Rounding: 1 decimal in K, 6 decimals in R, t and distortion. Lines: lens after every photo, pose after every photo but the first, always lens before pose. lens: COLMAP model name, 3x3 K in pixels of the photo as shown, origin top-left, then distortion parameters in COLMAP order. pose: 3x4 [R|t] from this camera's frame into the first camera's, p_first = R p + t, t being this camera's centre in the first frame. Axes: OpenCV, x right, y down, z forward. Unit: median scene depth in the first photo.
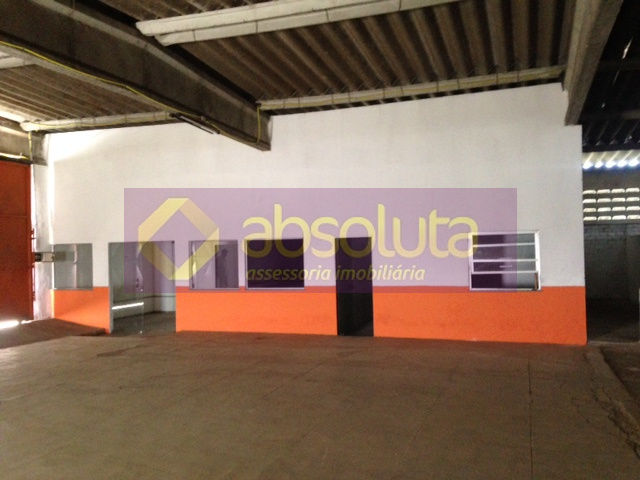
lens RADIAL K [[591.7, 0, 319.8], [0, 591.7, 246.6], [0, 0, 1]] dist [0.173267, -0.256434]
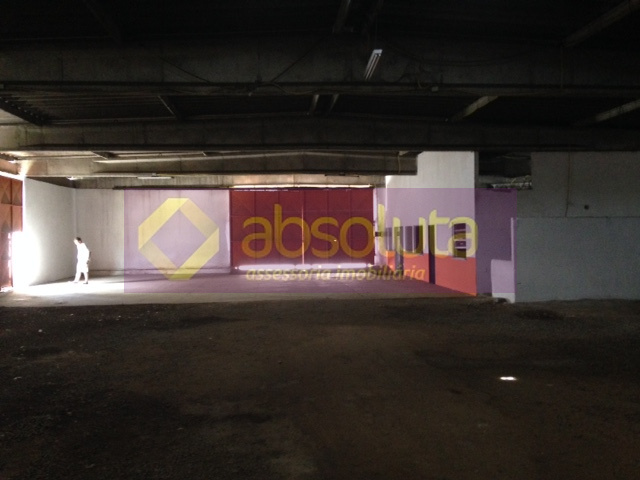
lens RADIAL K [[591.7, 0, 319.8], [0, 591.7, 246.6], [0, 0, 1]] dist [0.173267, -0.256434]
pose [[0.404329, 0.025749, -0.914251, 1.284228], [0.017014, 0.999219, 0.035666, -0.016030], [0.914455, -0.029976, 0.403575, 0.025141]]
